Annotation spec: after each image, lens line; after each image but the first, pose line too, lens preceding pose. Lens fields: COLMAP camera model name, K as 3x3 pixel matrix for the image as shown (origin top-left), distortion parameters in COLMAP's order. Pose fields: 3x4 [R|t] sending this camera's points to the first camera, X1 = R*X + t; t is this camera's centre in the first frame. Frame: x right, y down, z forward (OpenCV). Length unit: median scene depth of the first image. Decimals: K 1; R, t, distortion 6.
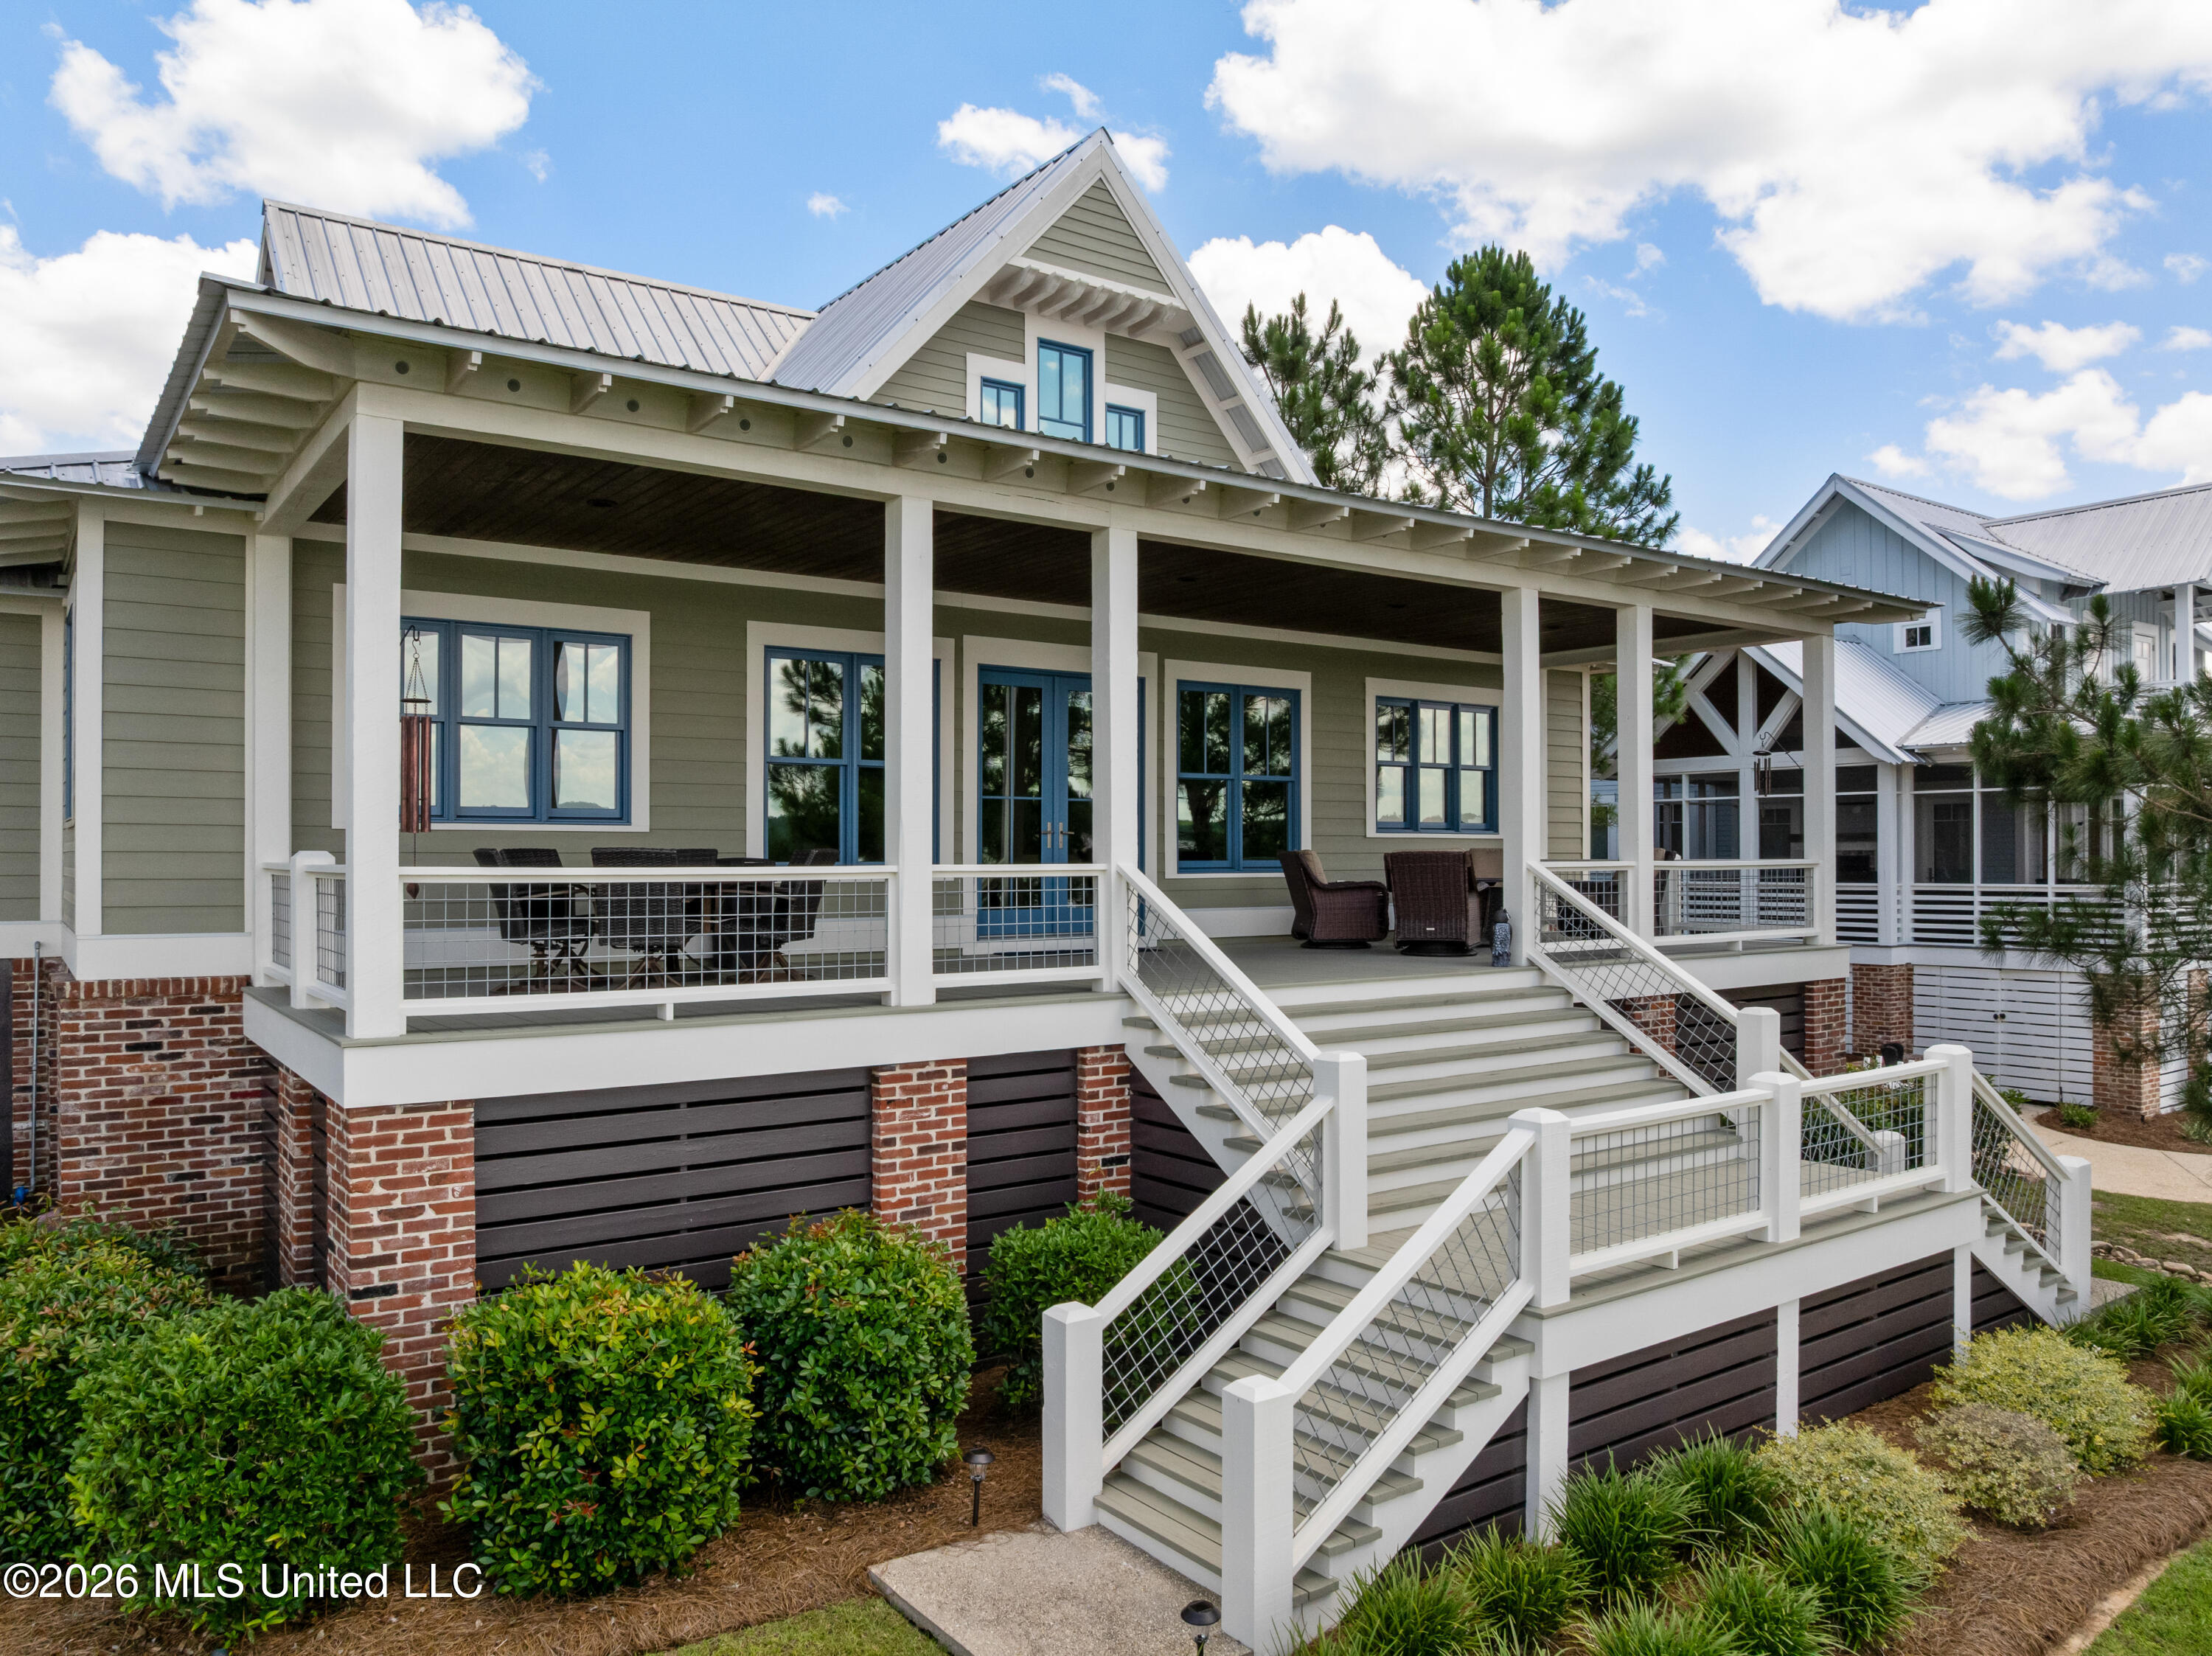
lens RADIAL K [[1528.3, 0, 1106.0], [0, 1528.3, 828.0], [0, 0, 1]] dist [-0.045632, -0.004389]
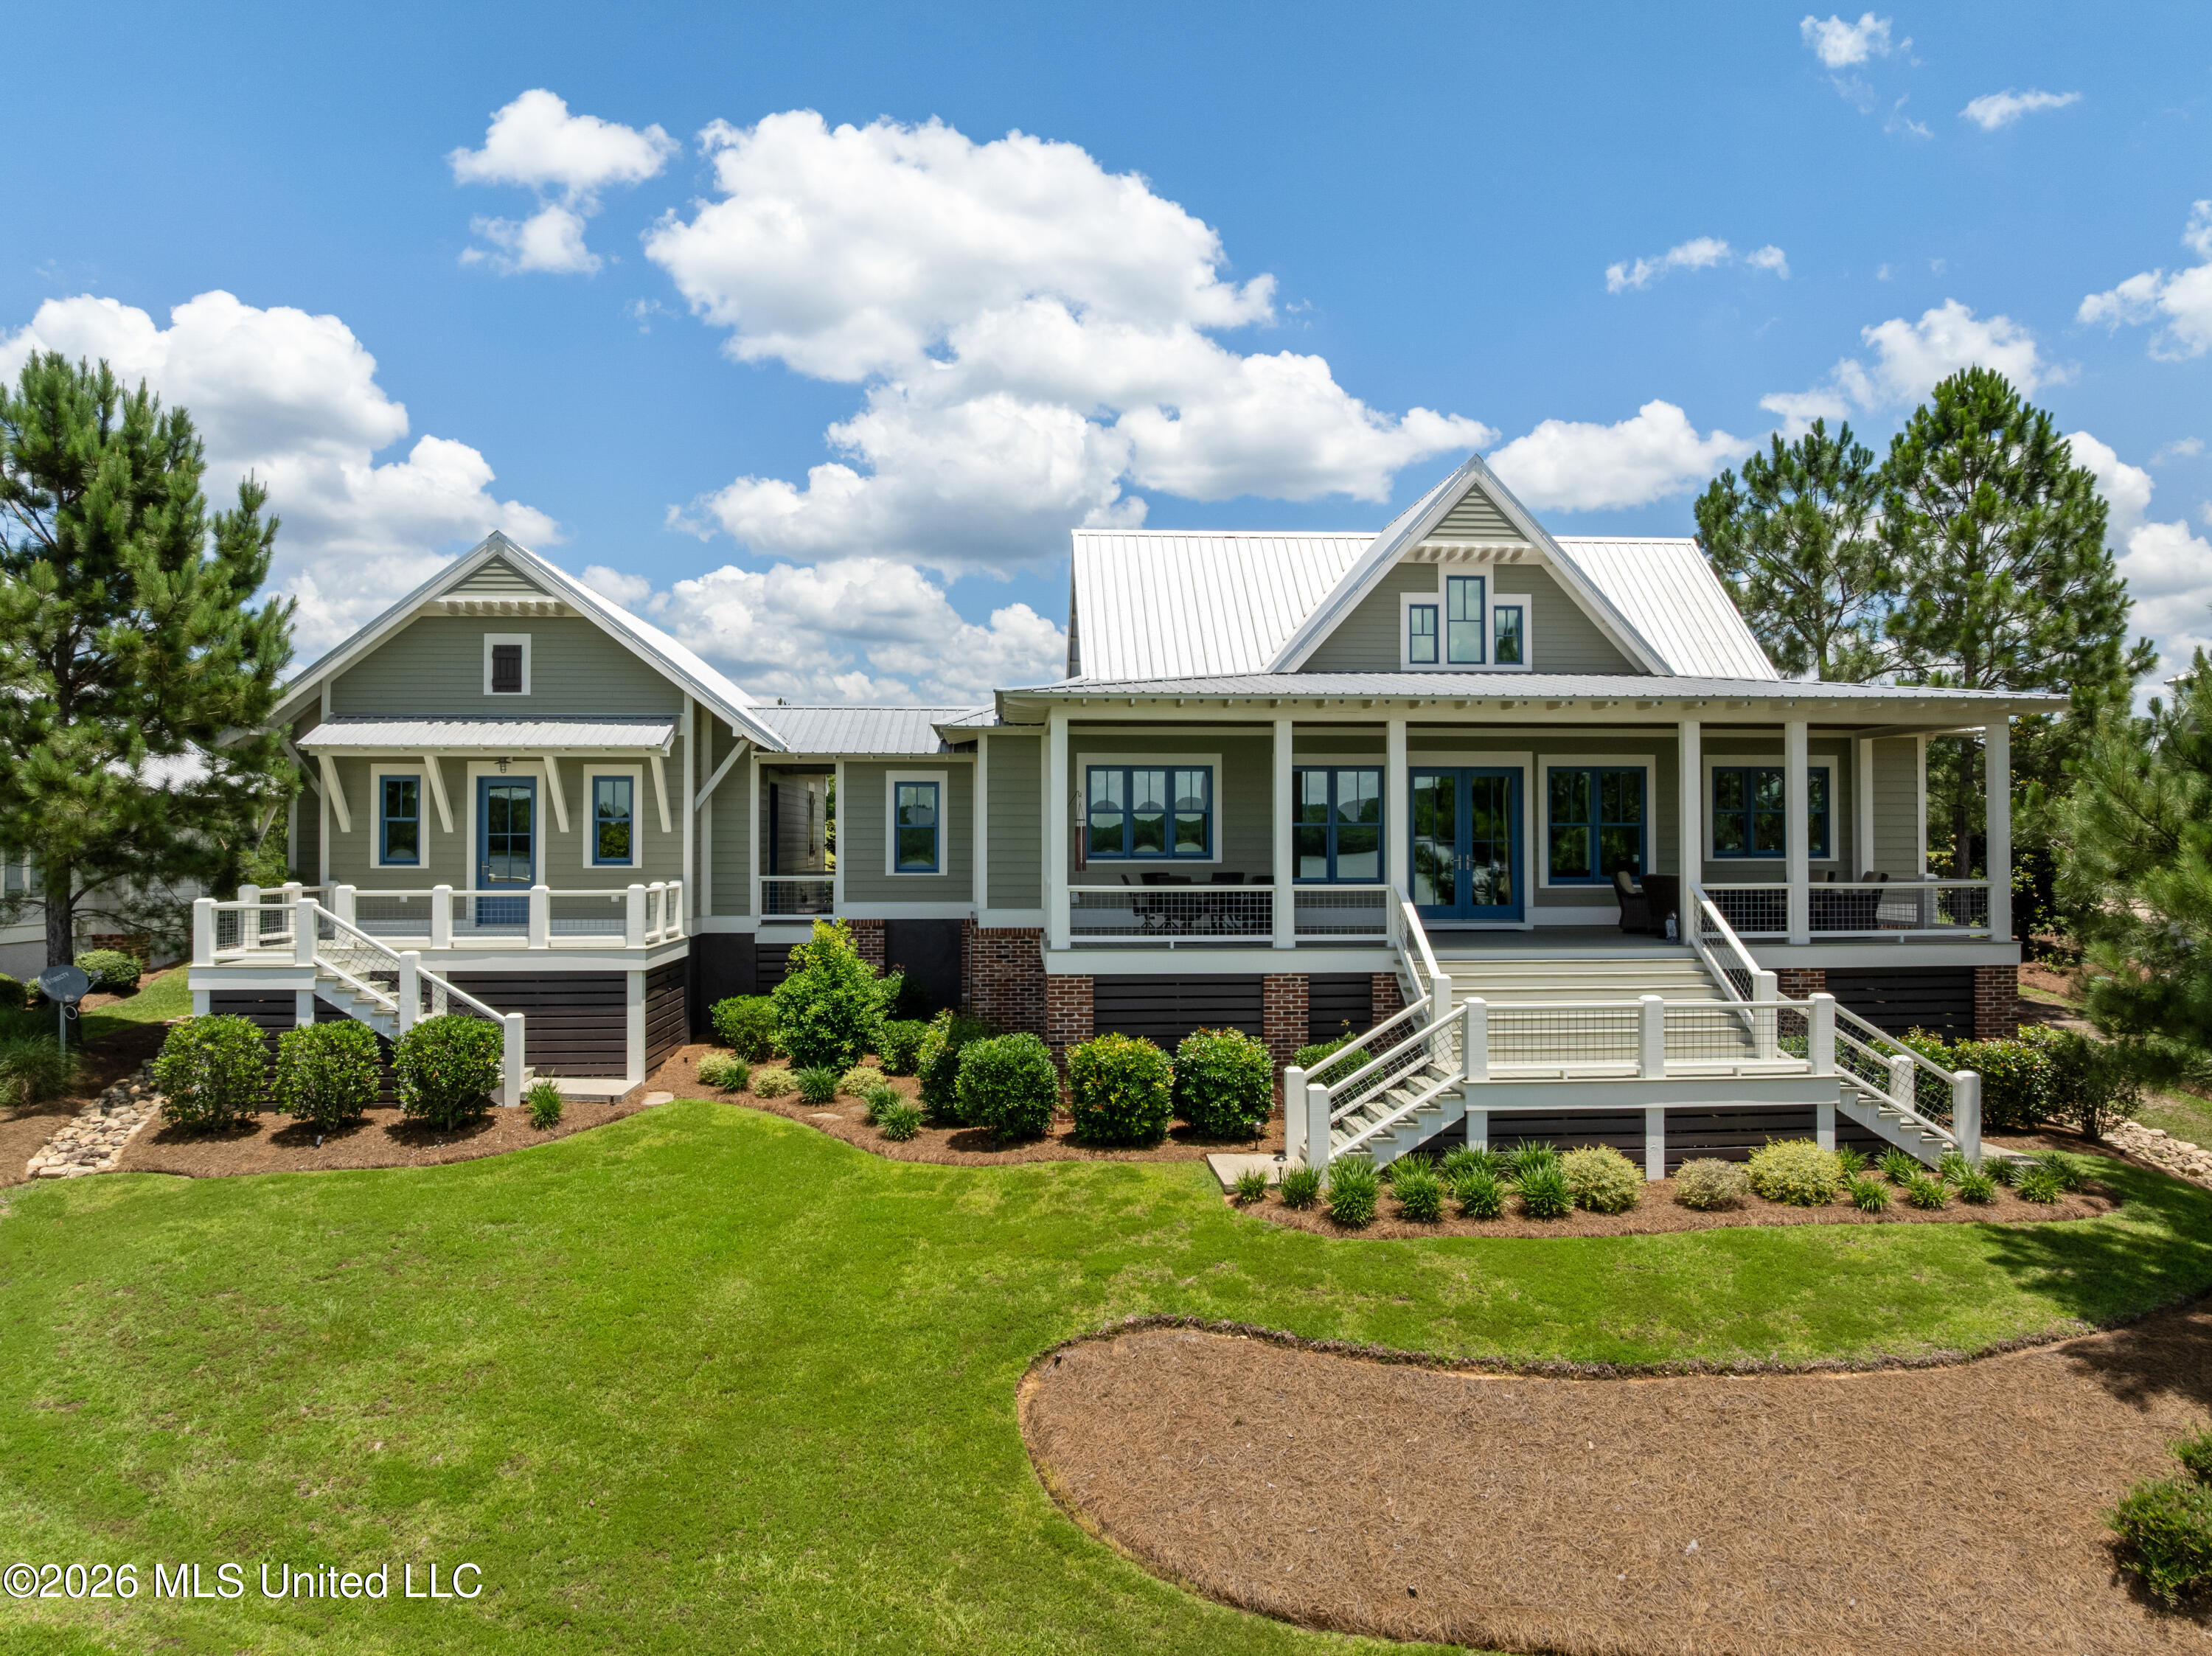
lens RADIAL K [[1540.3, 0, 1200.2], [0, 1540.3, 827.7], [0, 0, 1]] dist [-0.061291, -0.003469]
pose [[0.867263, -0.004105, -0.497833, 0.803102], [0.008474, 0.999943, 0.006517, -0.067720], [0.497778, -0.009871, 0.867248, -0.910104]]
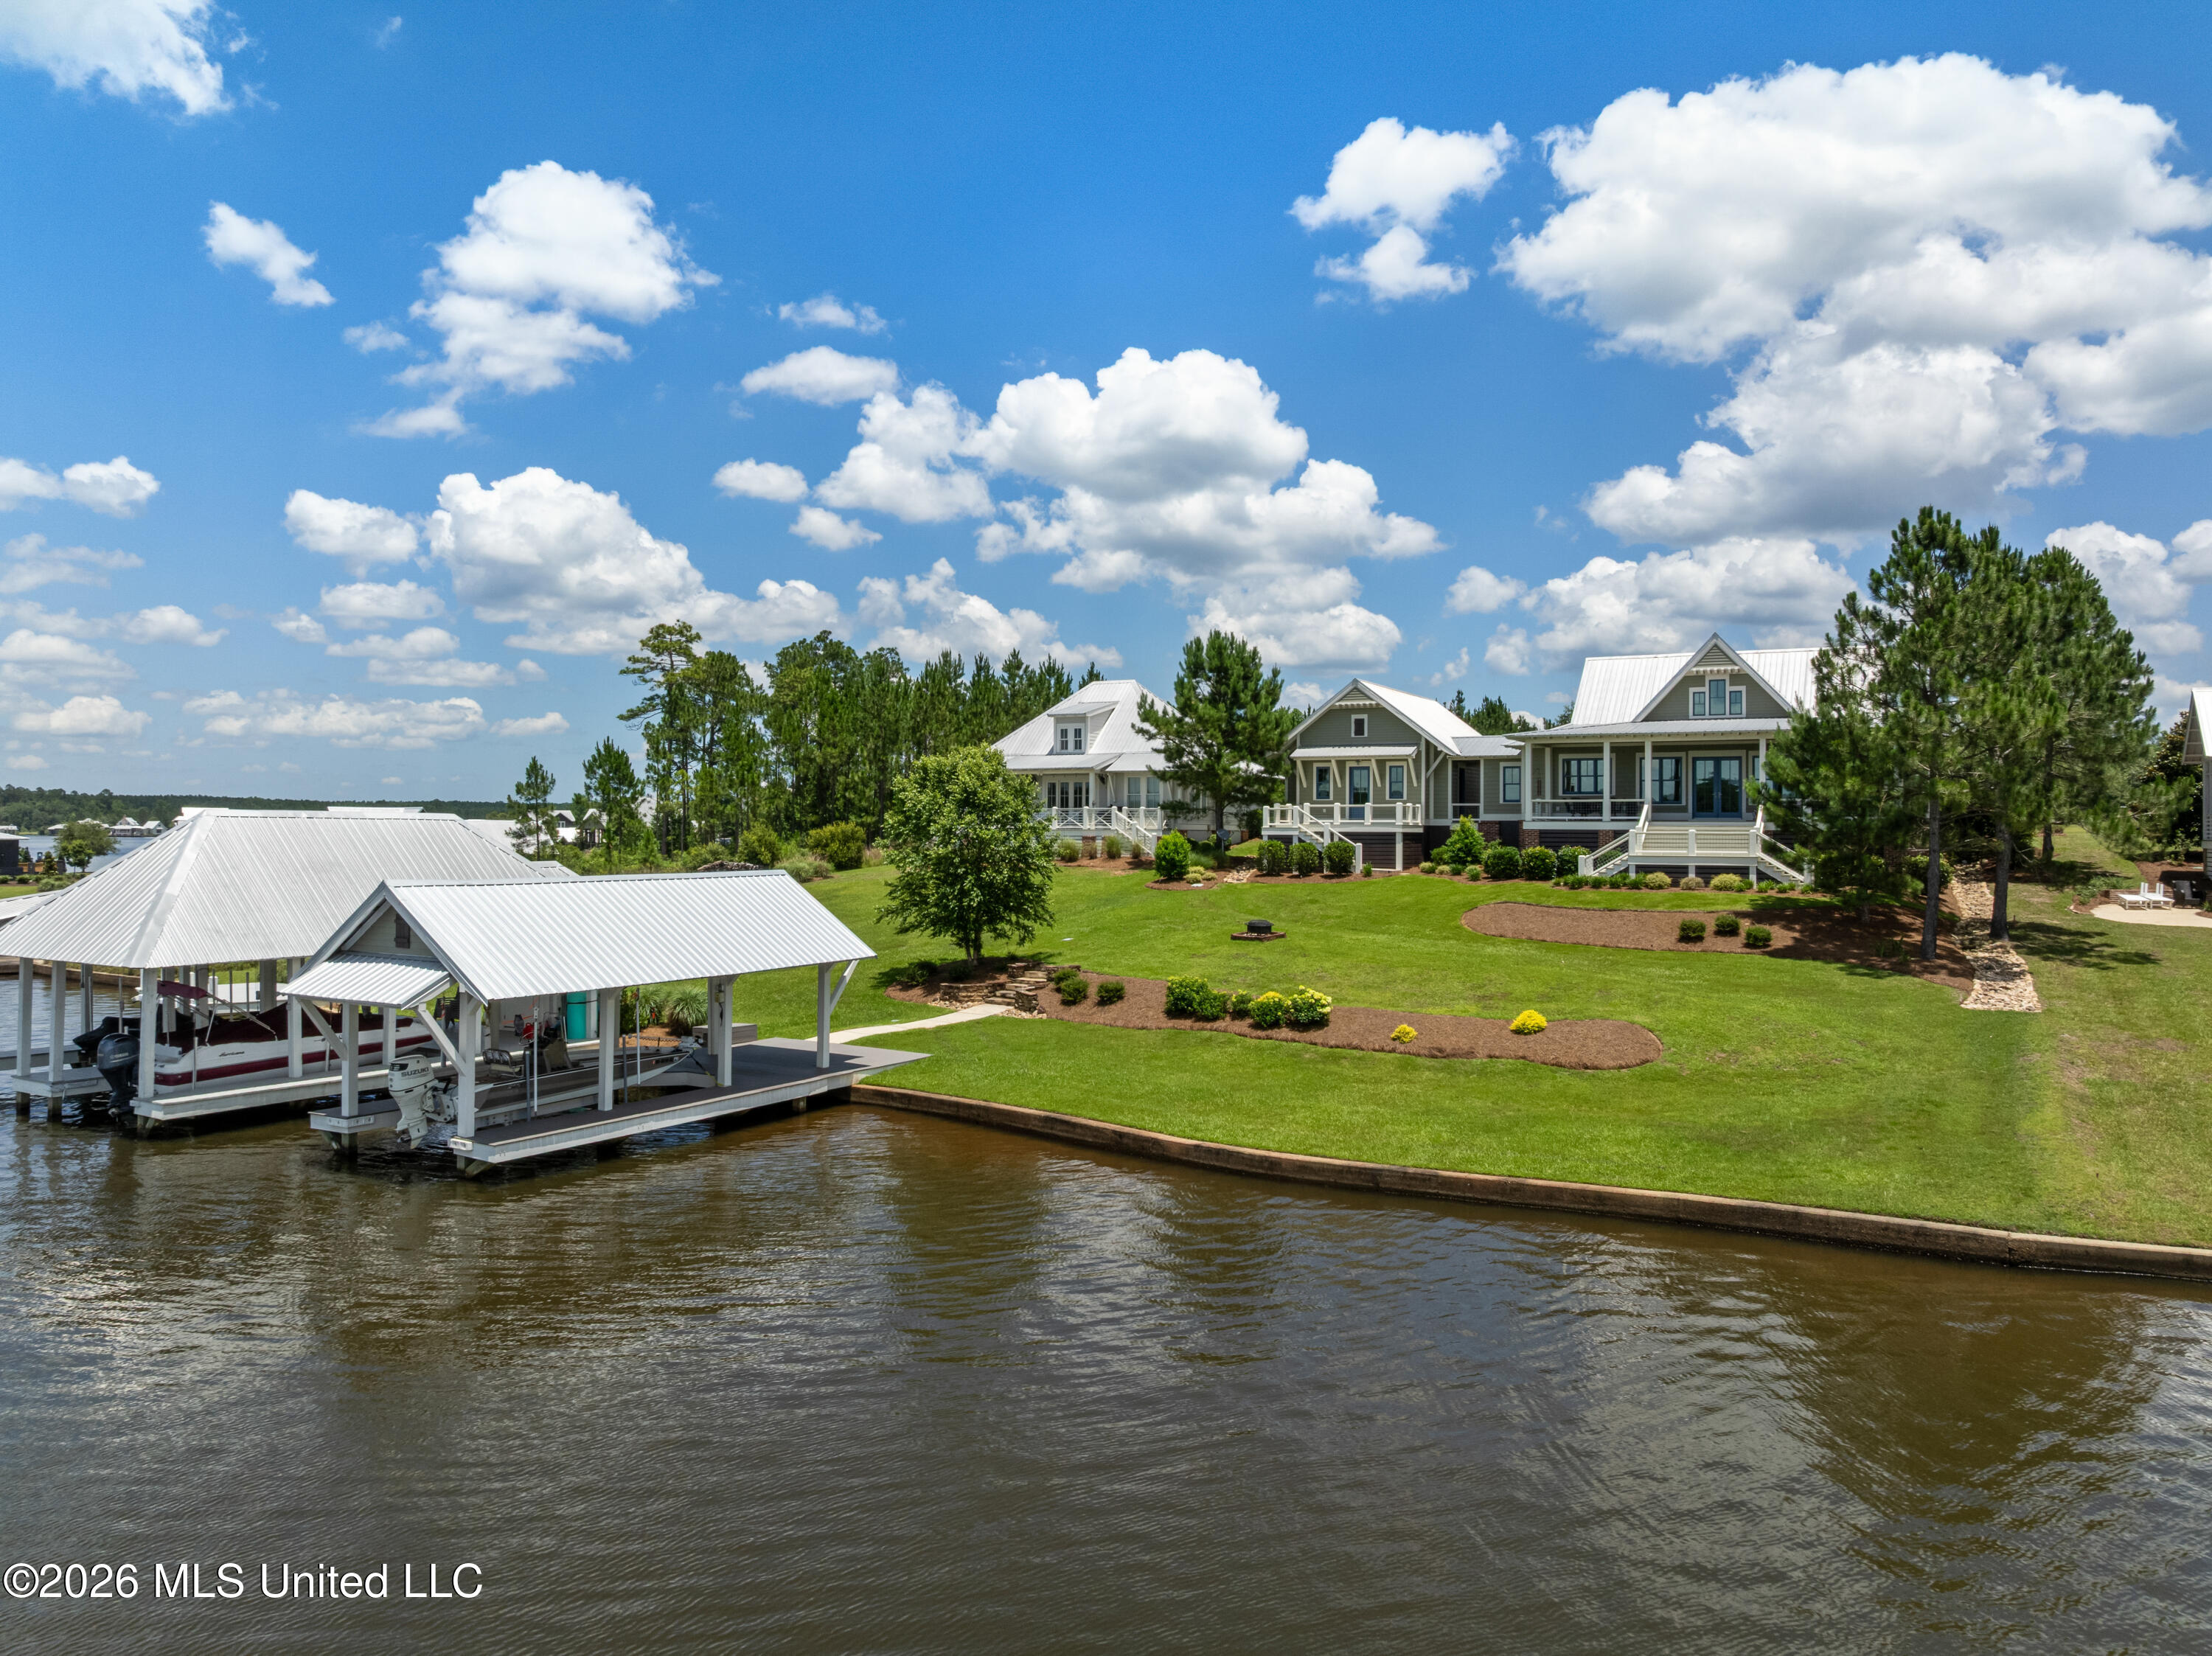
lens RADIAL K [[1559.2, 0, 1103.8], [0, 1559.2, 725.4], [0, 0, 1]] dist [-0.019207, -0.049005]
pose [[0.427935, -0.056943, -0.902014, 4.441962], [0.002501, 0.998084, -0.061821, 0.102301], [0.903806, 0.024199, 0.427258, -3.366360]]
